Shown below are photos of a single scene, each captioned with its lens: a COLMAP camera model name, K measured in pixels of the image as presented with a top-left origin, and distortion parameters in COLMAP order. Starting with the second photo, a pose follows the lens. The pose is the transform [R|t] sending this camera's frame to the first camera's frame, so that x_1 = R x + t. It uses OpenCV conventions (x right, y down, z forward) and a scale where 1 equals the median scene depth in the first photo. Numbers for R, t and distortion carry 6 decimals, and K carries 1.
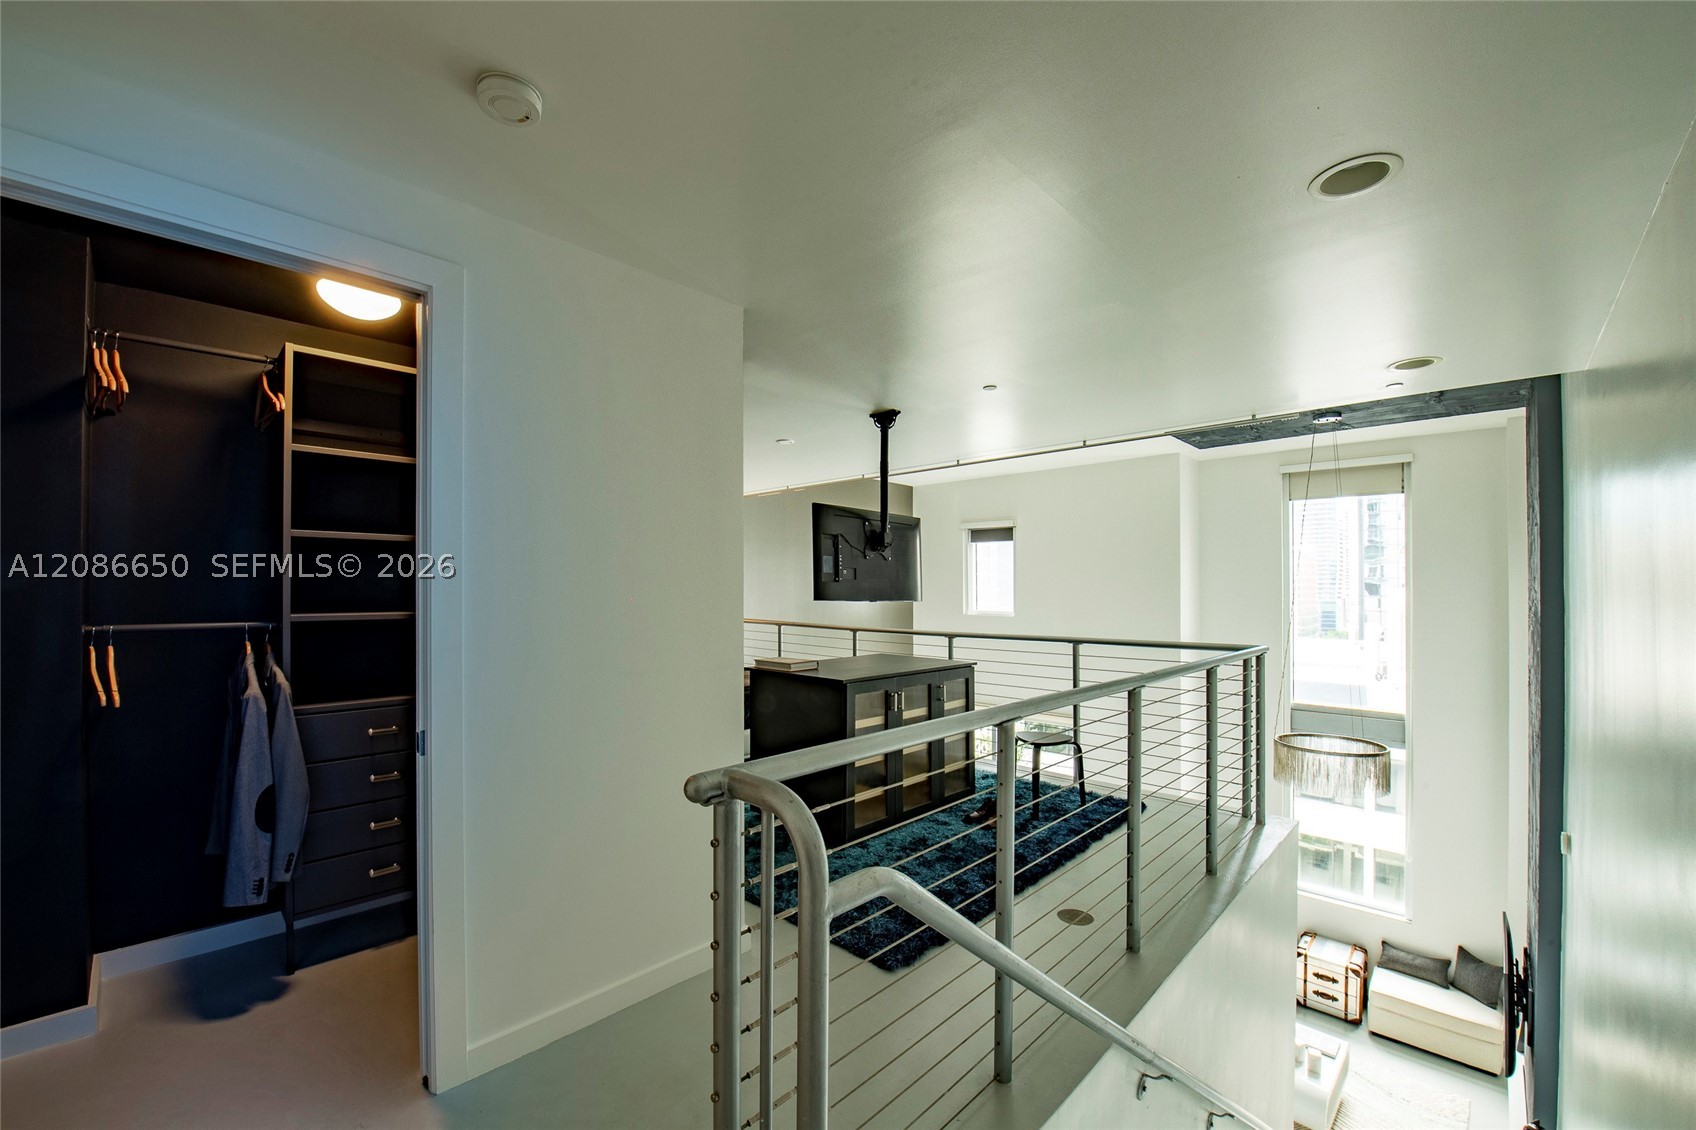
lens RADIAL K [[680.0, 0, 858.0], [0, 680.0, 571.6], [0, 0, 1]] dist [-0.013211, -0.002461]
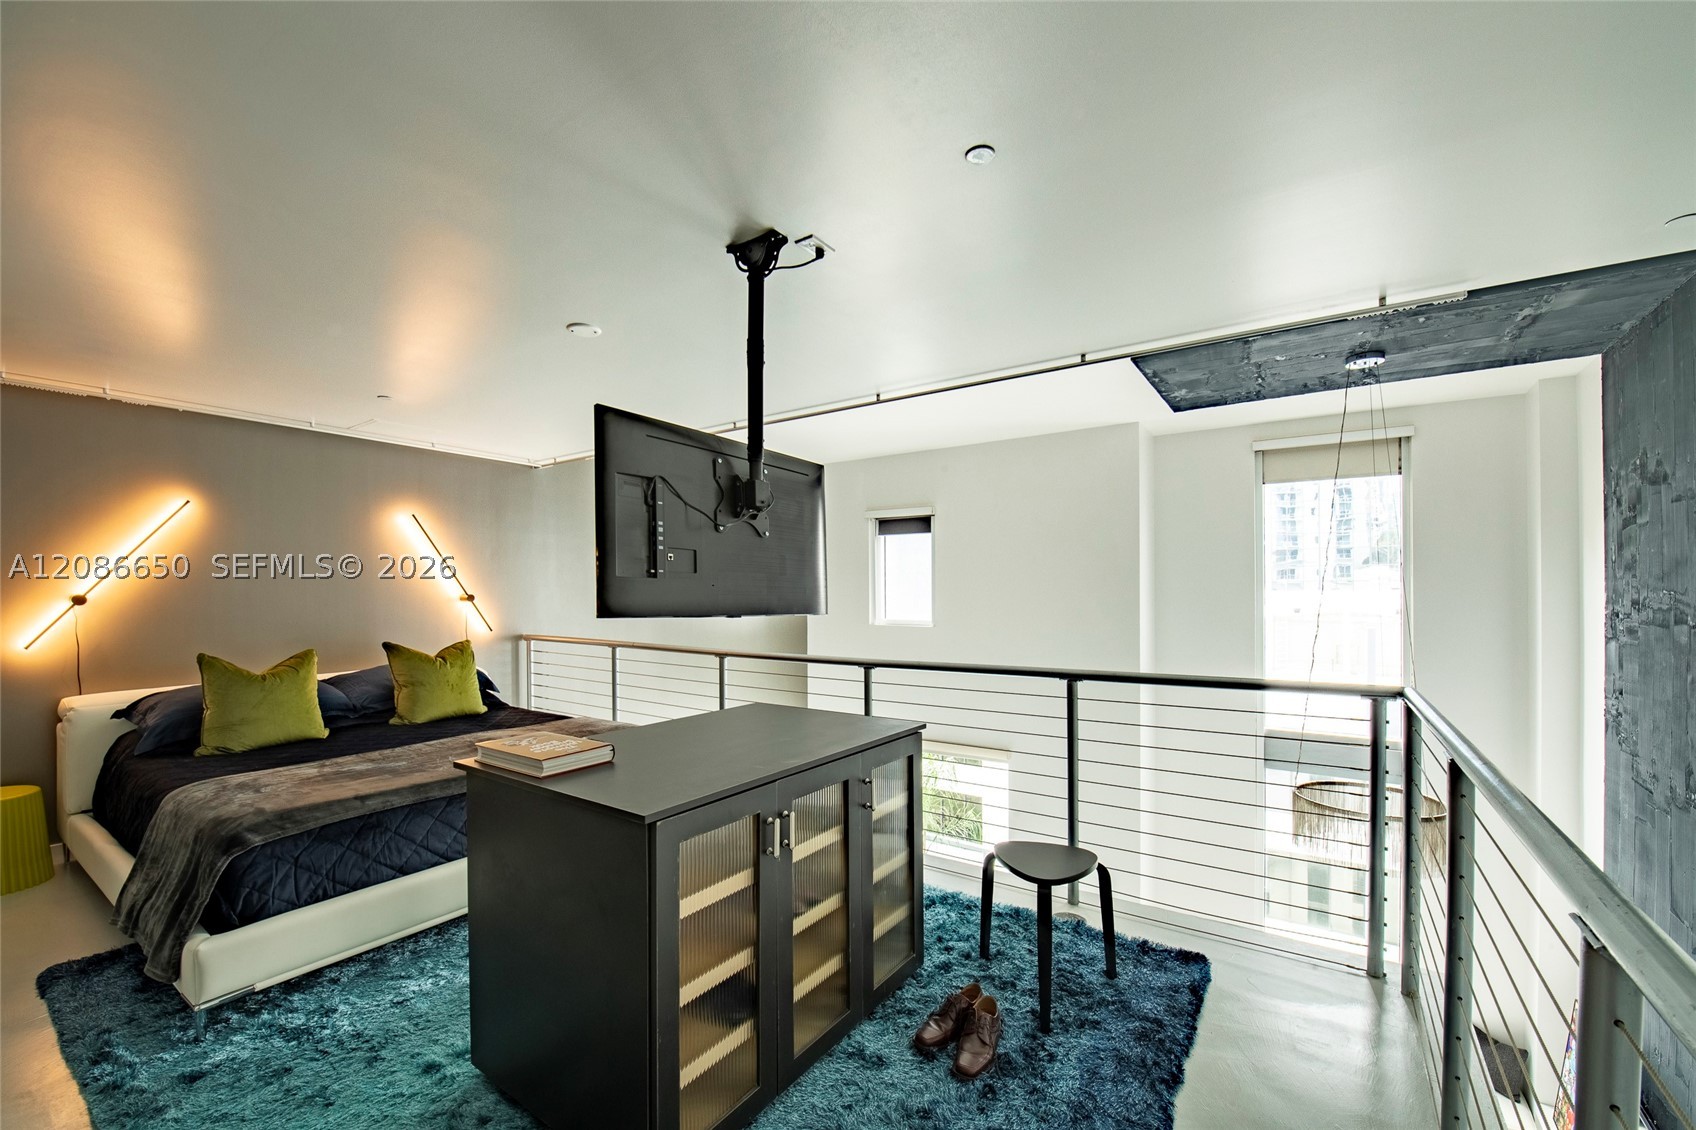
lens RADIAL K [[680.0, 0, 845.8], [0, 680.0, 564.8], [0, 0, 1]] dist [-0.013211, -0.002461]
pose [[0.989700, 0.001276, 0.143150, 0.028643], [0.001447, 0.999820, -0.018919, 0.013028], [-0.143148, 0.018931, 0.989520, 0.433101]]
